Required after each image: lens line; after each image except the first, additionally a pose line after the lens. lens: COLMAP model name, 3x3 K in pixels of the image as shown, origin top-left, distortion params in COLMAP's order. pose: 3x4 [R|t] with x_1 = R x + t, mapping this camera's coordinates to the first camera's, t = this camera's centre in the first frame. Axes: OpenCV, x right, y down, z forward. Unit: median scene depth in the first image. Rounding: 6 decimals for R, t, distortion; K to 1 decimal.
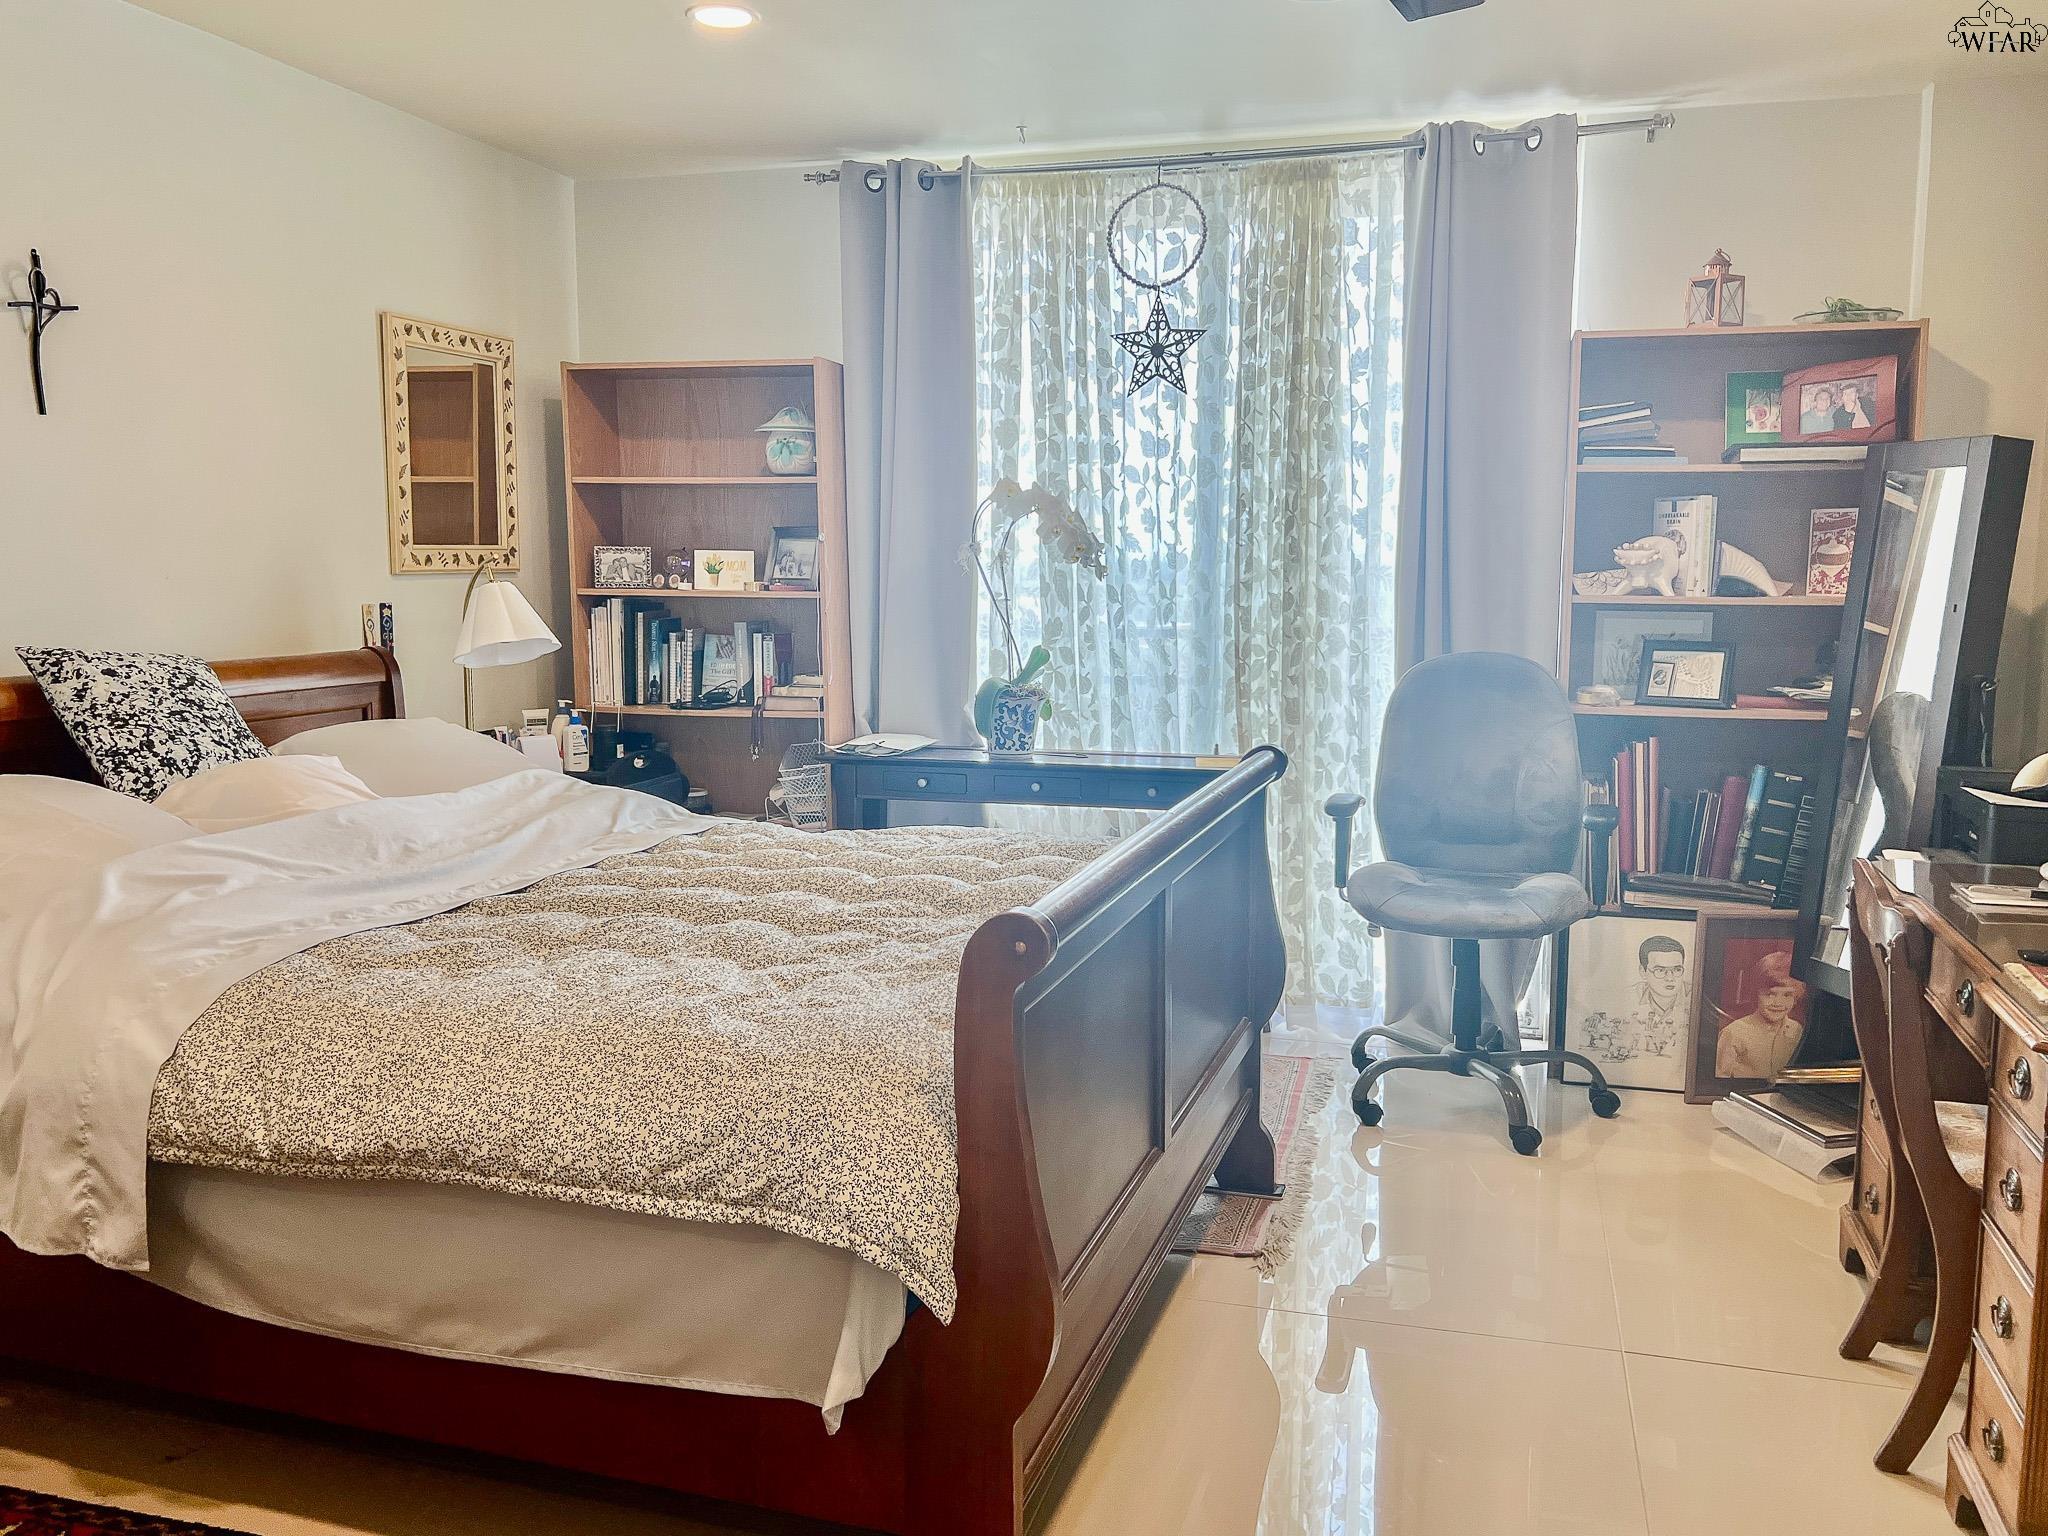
lens RADIAL K [[1646.1, 0, 1029.5], [0, 1646.1, 720.0], [0, 0, 1]] dist [0.105683, -0.123358]
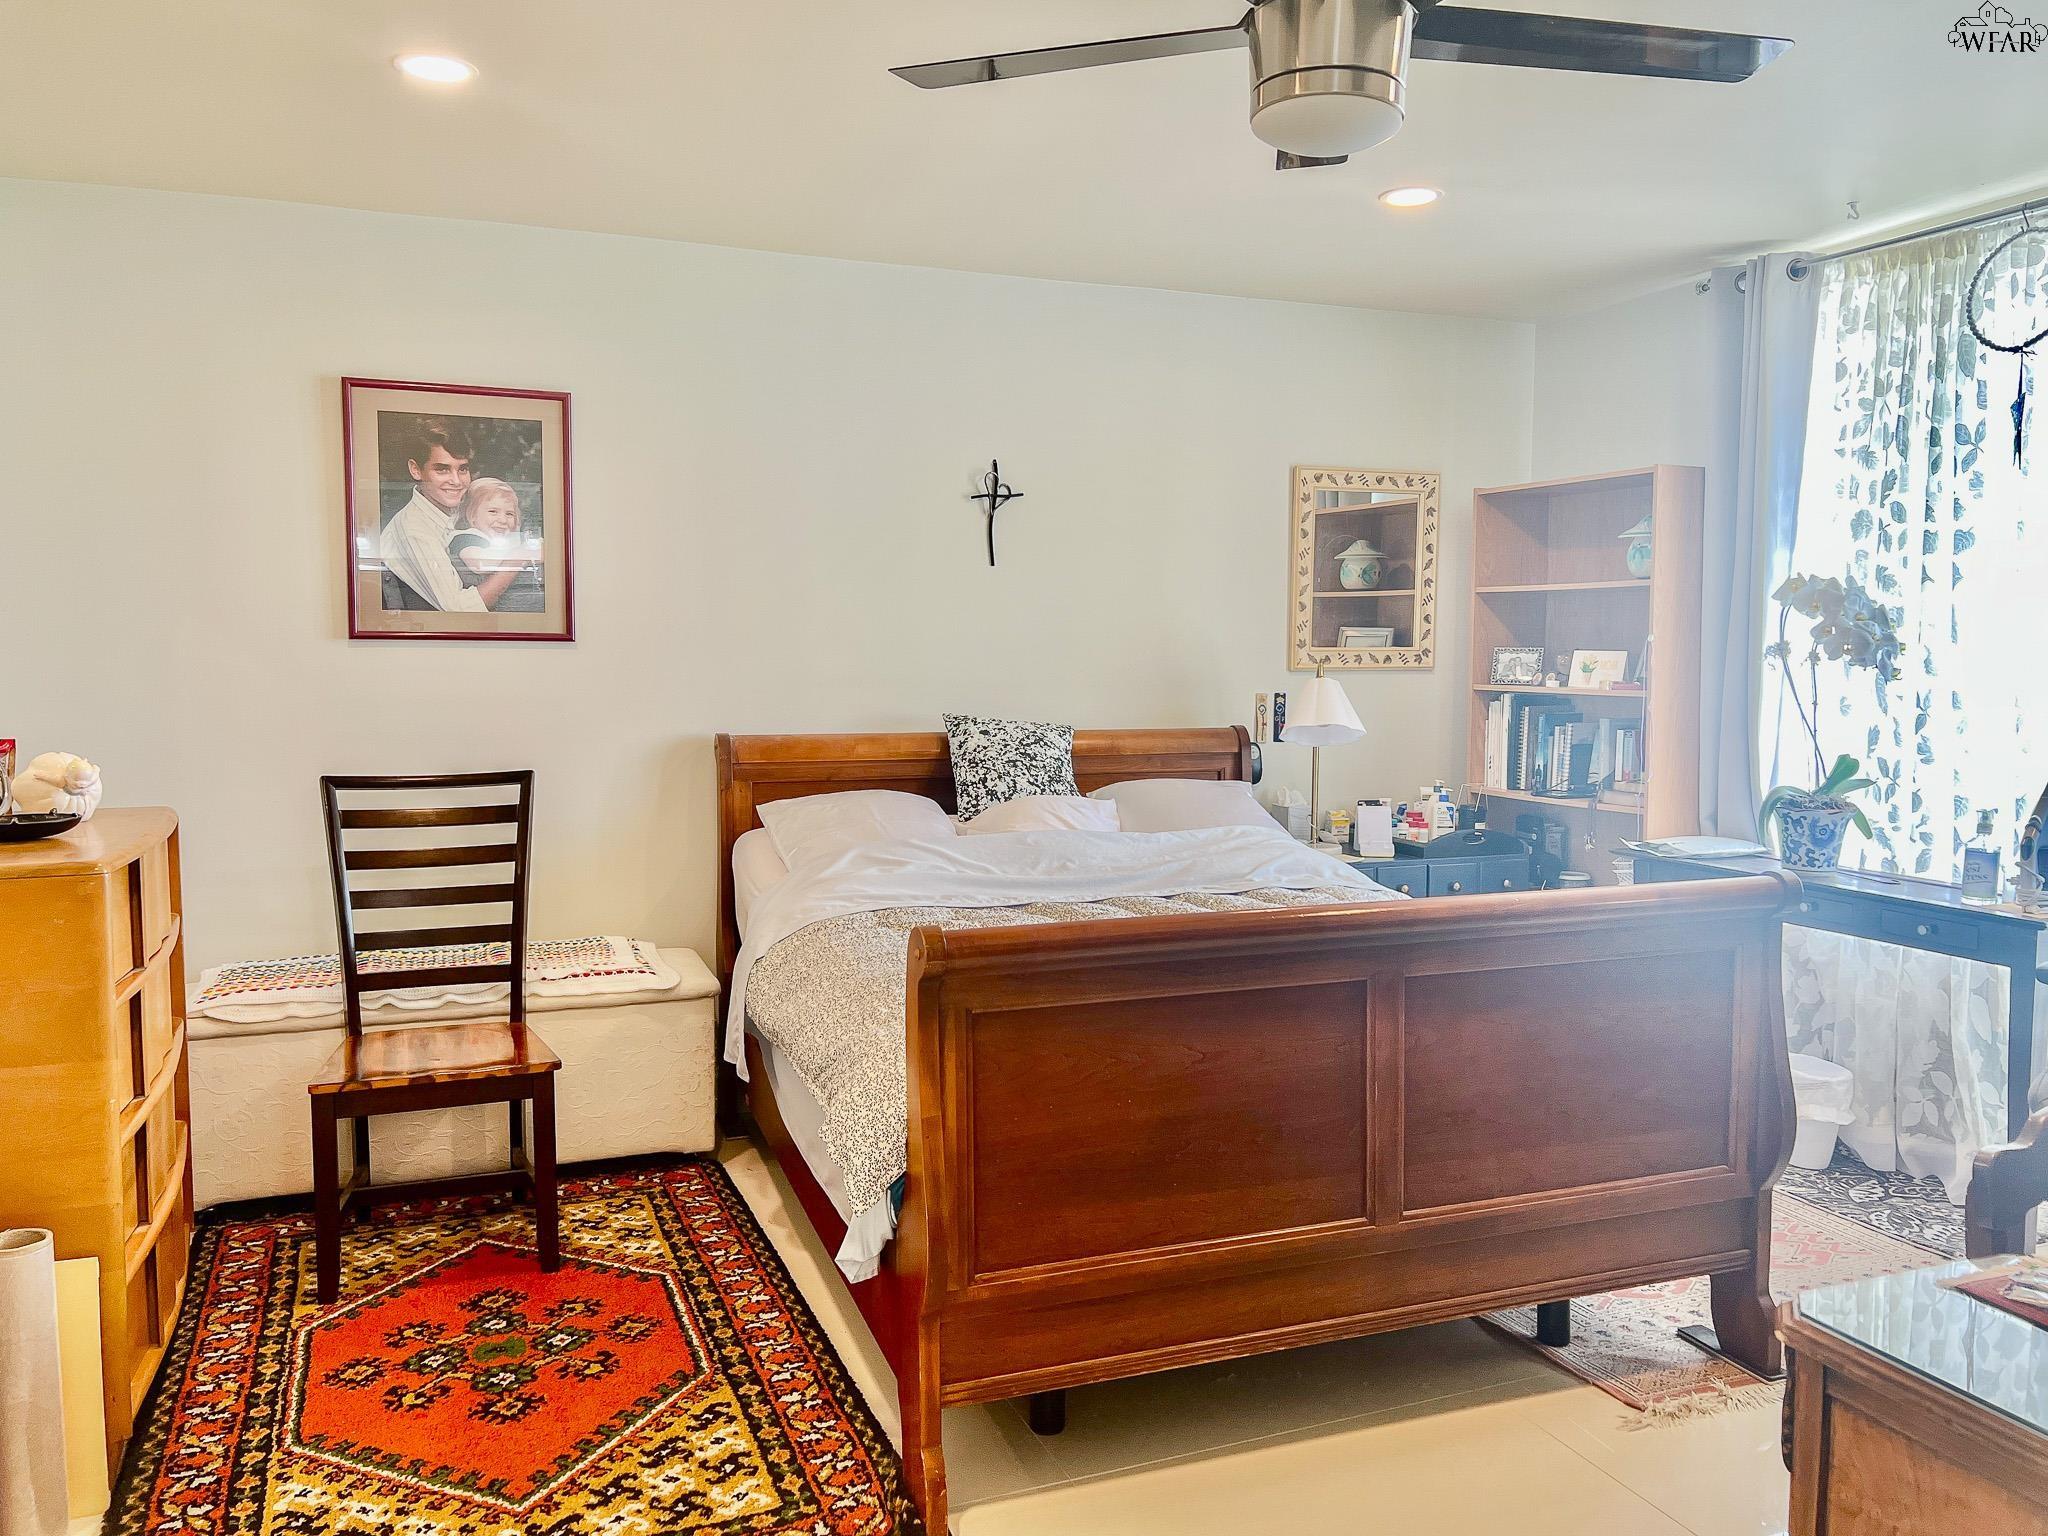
lens RADIAL K [[1553.5, 0, 1024.0], [0, 1553.5, 768.0], [0, 0, 1]] dist [0.009610, -0.000936]
pose [[0.615411, 0.063139, -0.785673, 0.401383], [-0.081626, 0.996532, 0.016148, -0.014686], [0.783968, 0.054194, 0.618431, 0.103608]]
